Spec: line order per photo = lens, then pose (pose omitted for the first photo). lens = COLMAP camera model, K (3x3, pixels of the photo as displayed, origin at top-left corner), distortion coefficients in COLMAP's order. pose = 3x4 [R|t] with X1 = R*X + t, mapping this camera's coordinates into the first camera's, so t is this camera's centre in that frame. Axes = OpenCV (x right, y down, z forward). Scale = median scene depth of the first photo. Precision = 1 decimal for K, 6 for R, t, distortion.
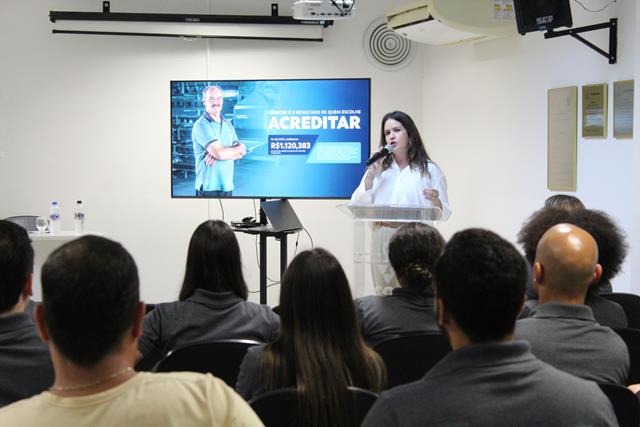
lens RADIAL K [[1568.8, 0, 320.0], [0, 1568.8, 213.5], [0, 0, 1]] dist [0.049665, 0.197254]
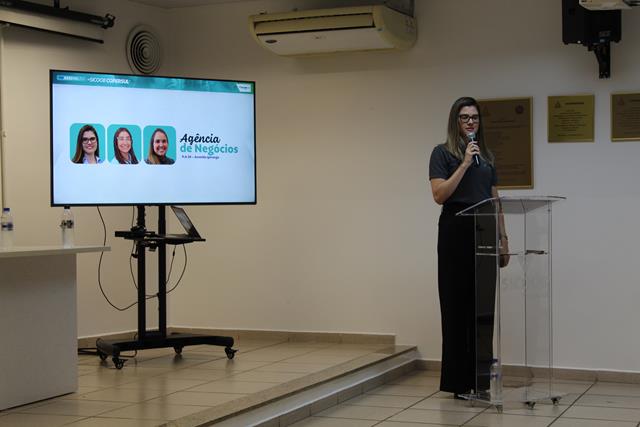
lens RADIAL K [[1205.8, 0, 320.0], [0, 1205.8, 213.5], [0, 0, 1]] dist [0.012532, 0.021404]
pose [[0.651916, -0.011088, 0.758210, -0.508942], [0.033162, 0.999353, -0.013899, 0.008346], [-0.757566, 0.034205, 0.651862, 0.468671]]
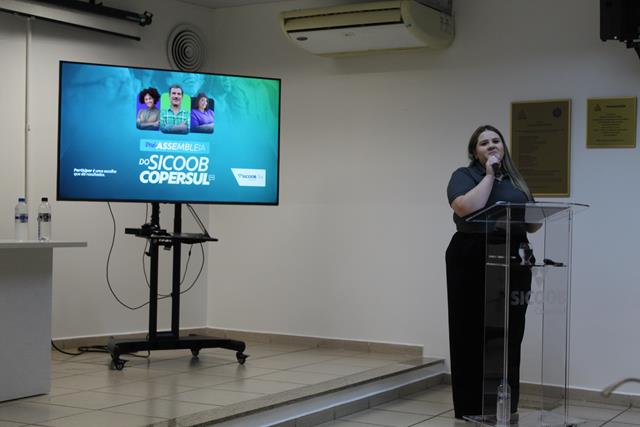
lens RADIAL K [[1085.8, 0, 320.0], [0, 1085.8, 213.5], [0, 0, 1]] dist [-0.012892, 0.113446]
pose [[0.741519, 0.016881, 0.670719, -0.386940], [0.000884, 0.999658, -0.026136, 0.012873], [-0.670931, 0.019973, 0.741251, 0.485404]]
